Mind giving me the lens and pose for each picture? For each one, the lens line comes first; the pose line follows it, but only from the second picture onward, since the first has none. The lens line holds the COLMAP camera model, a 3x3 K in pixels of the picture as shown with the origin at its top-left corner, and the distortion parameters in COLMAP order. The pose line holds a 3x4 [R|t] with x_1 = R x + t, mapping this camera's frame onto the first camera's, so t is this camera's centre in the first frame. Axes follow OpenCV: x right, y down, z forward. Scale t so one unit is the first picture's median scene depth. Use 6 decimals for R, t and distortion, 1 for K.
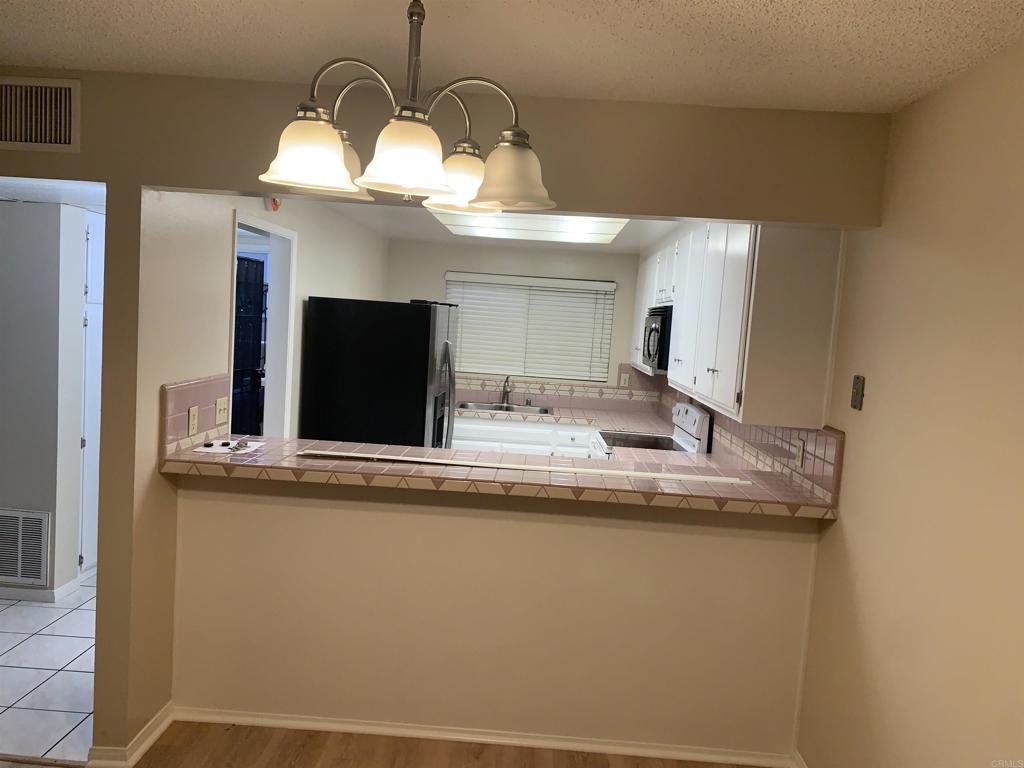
lens RADIAL K [[777.0, 0, 512.0], [0, 777.0, 384.0], [0, 0, 1]] dist [0.086898, -0.136907]
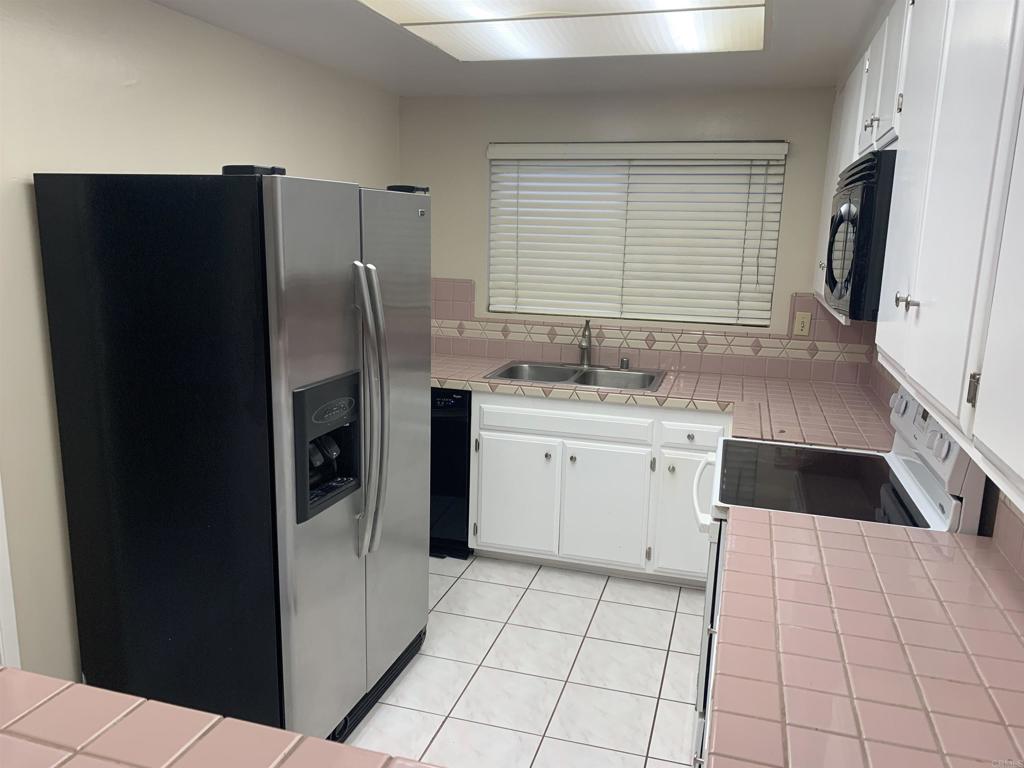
lens RADIAL K [[777.0, 0, 512.0], [0, 777.0, 384.0], [0, 0, 1]] dist [0.086898, -0.136907]
pose [[0.966767, 0.011427, -0.255405, 0.089290], [0.014335, 0.995006, 0.098778, -0.020259], [0.255258, -0.099156, 0.961775, 0.411522]]
